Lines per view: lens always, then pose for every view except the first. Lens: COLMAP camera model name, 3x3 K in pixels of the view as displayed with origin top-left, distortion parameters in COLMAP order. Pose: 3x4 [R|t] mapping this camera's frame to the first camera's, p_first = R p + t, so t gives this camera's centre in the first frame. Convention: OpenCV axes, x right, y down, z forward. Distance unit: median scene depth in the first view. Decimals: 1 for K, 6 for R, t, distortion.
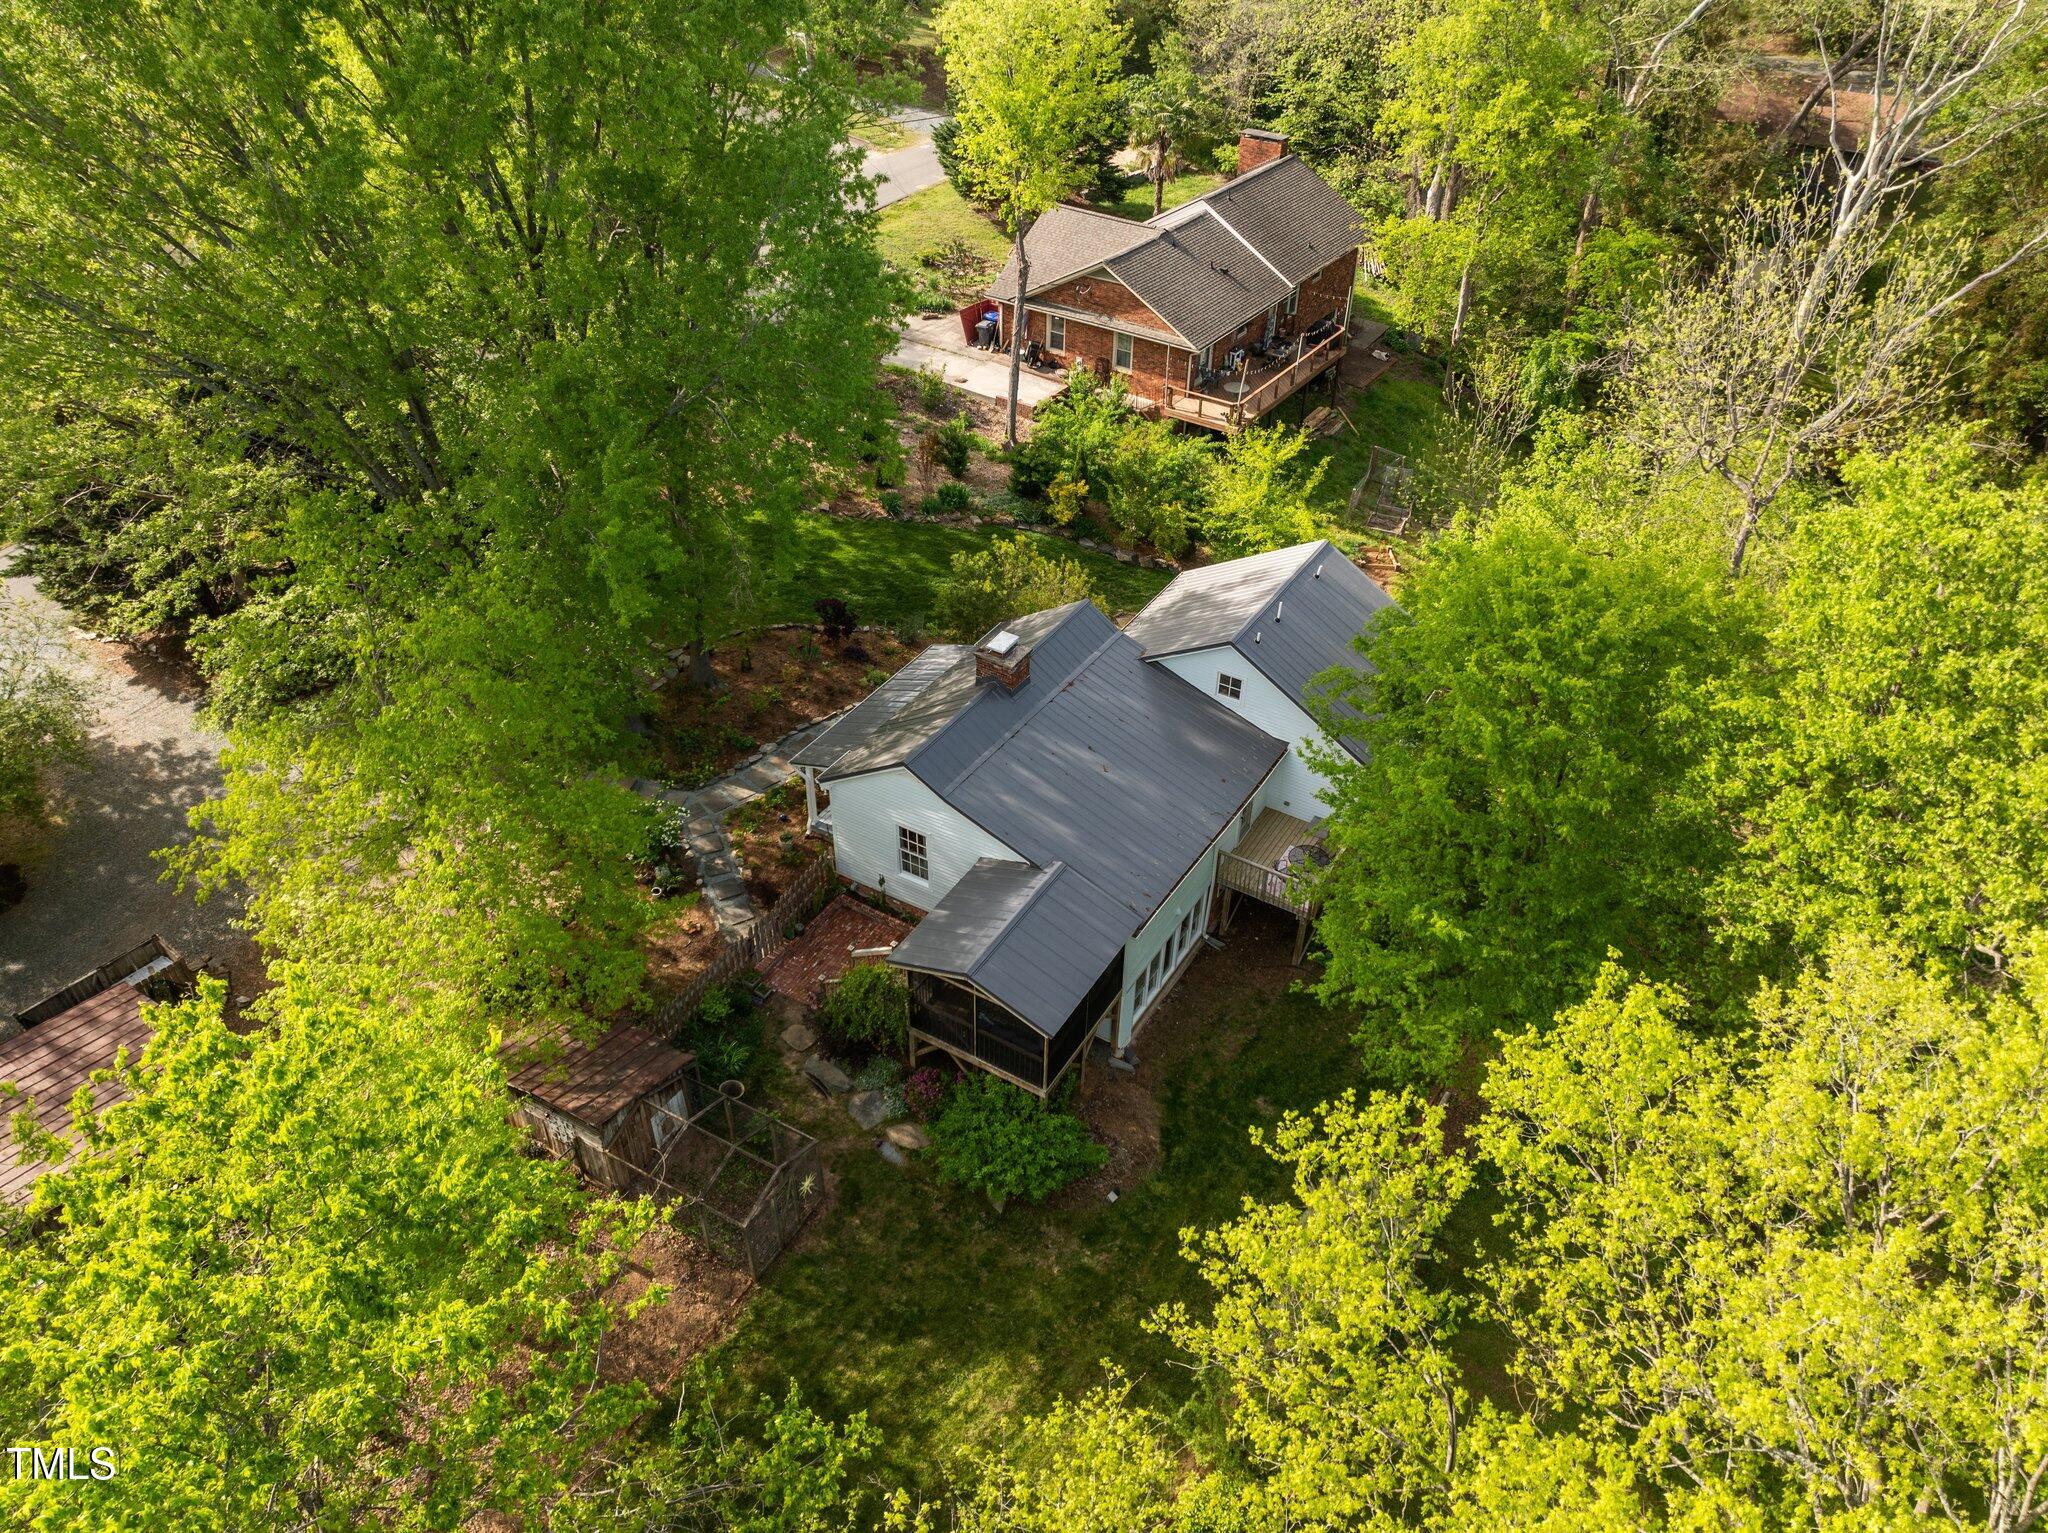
lens RADIAL K [[1443.8, 0, 1022.7], [0, 1443.8, 761.8], [0, 0, 1]] dist [-0.011696, 0.003240]
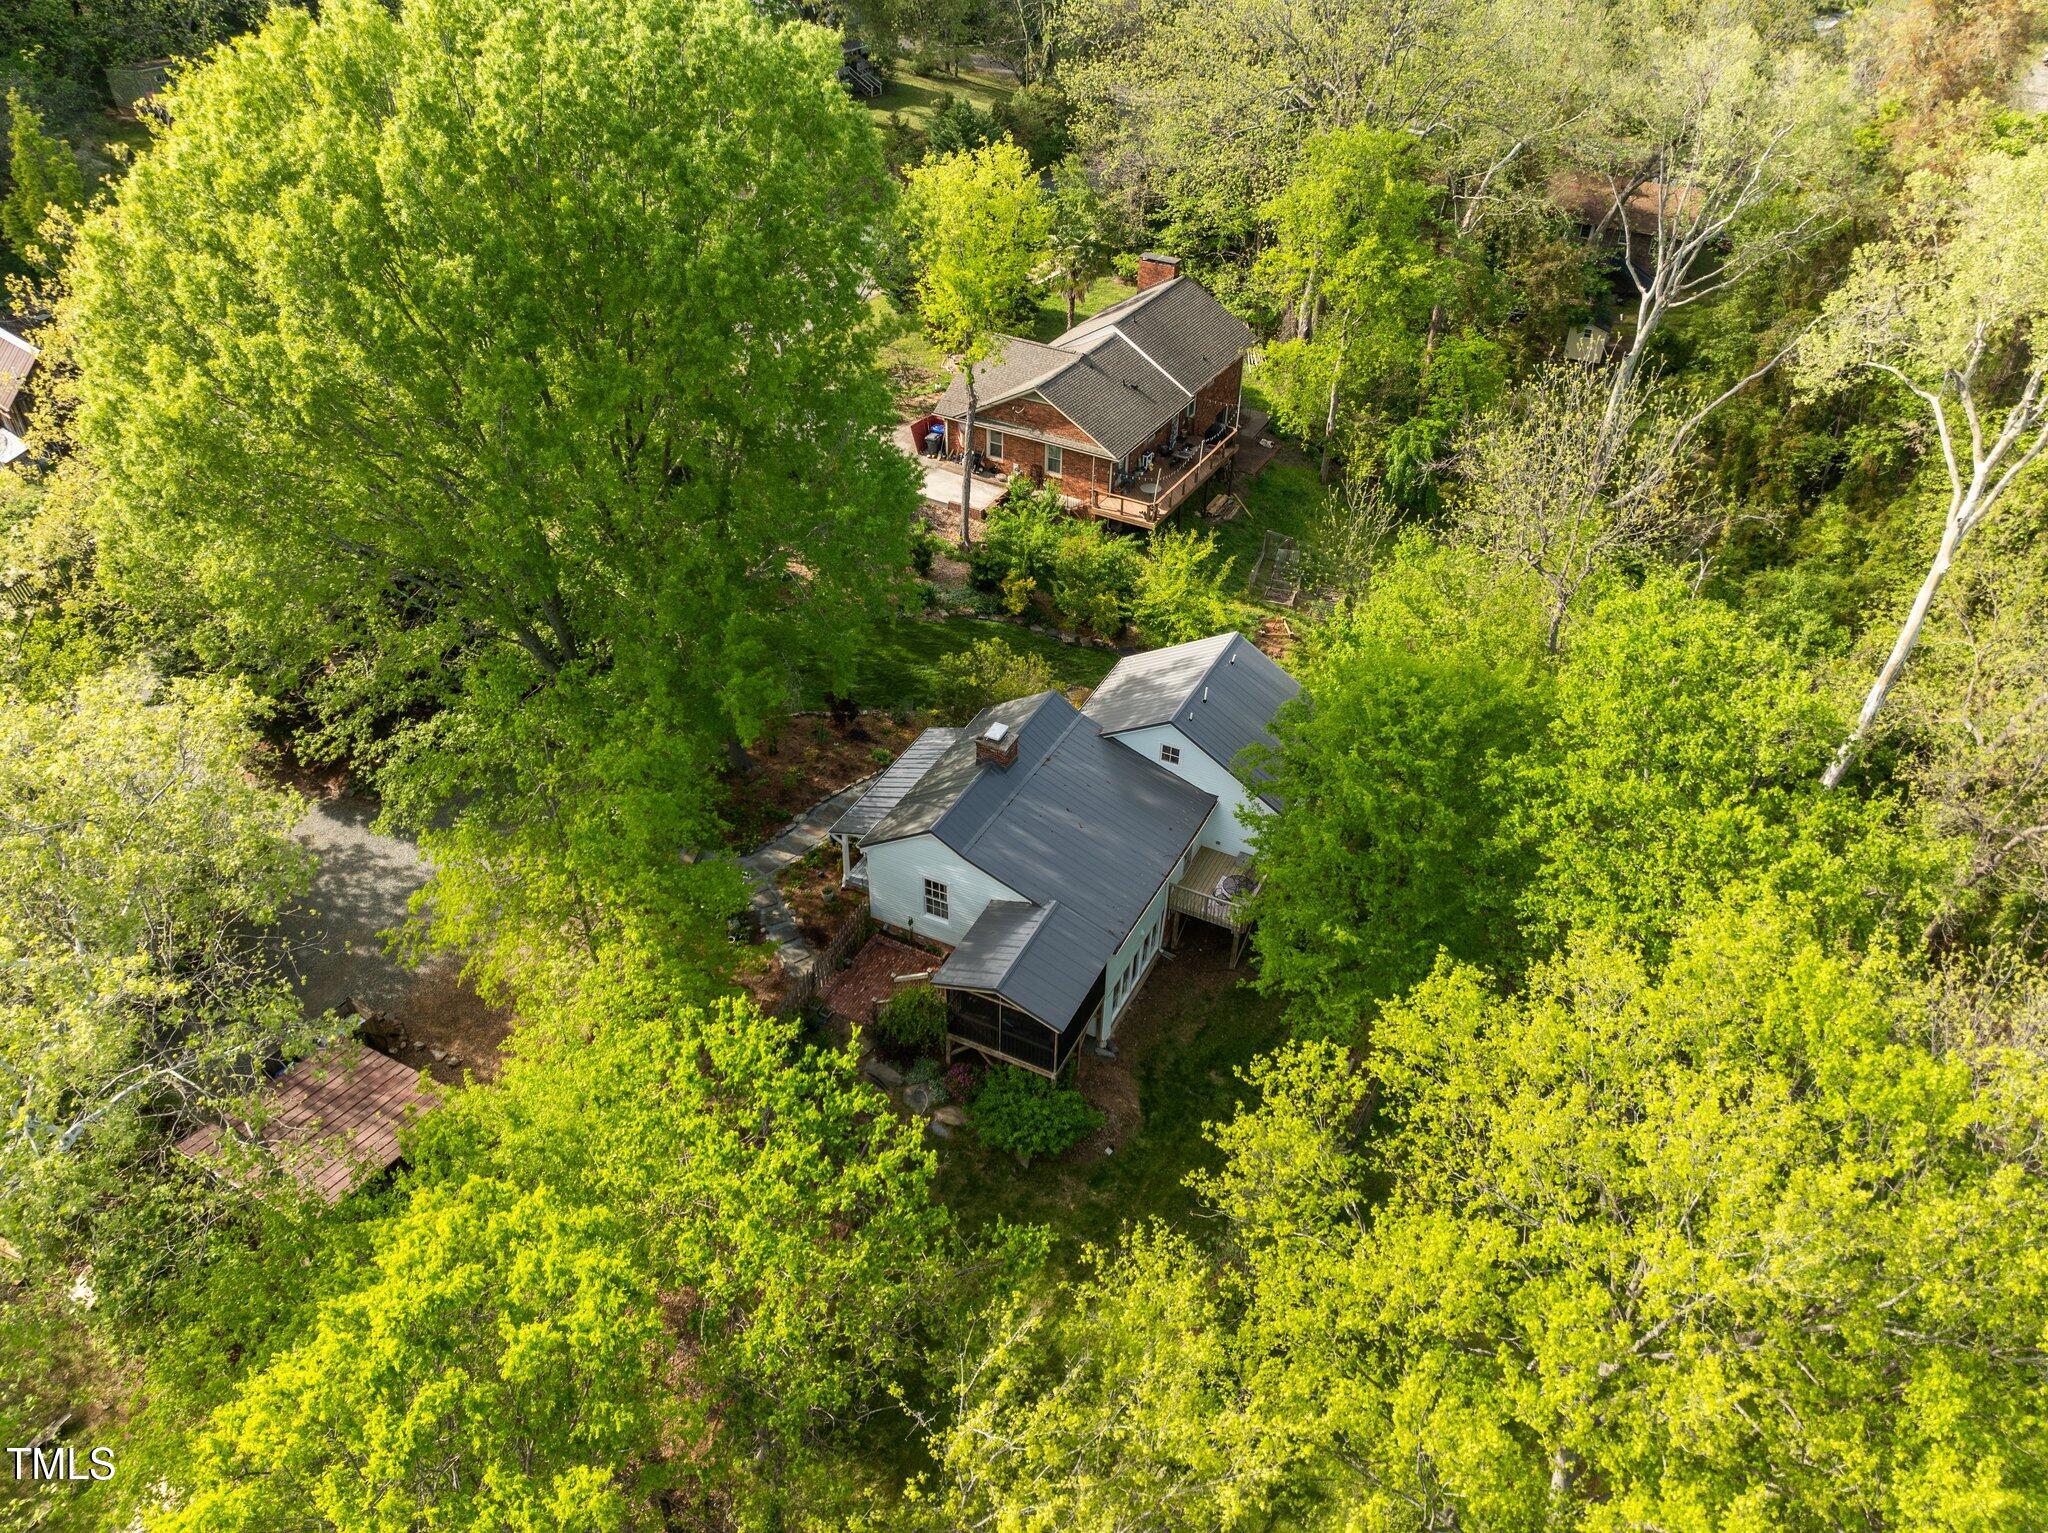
lens RADIAL K [[1423.4, 0, 1026.4], [0, 1423.4, 771.4], [0, 0, 1]] dist [-0.001749, 0.001250]
pose [[0.996479, -0.047729, 0.068929, -0.077156], [0.048333, 0.998806, -0.007117, -0.036982], [-0.068507, 0.010424, 0.997596, -0.270345]]
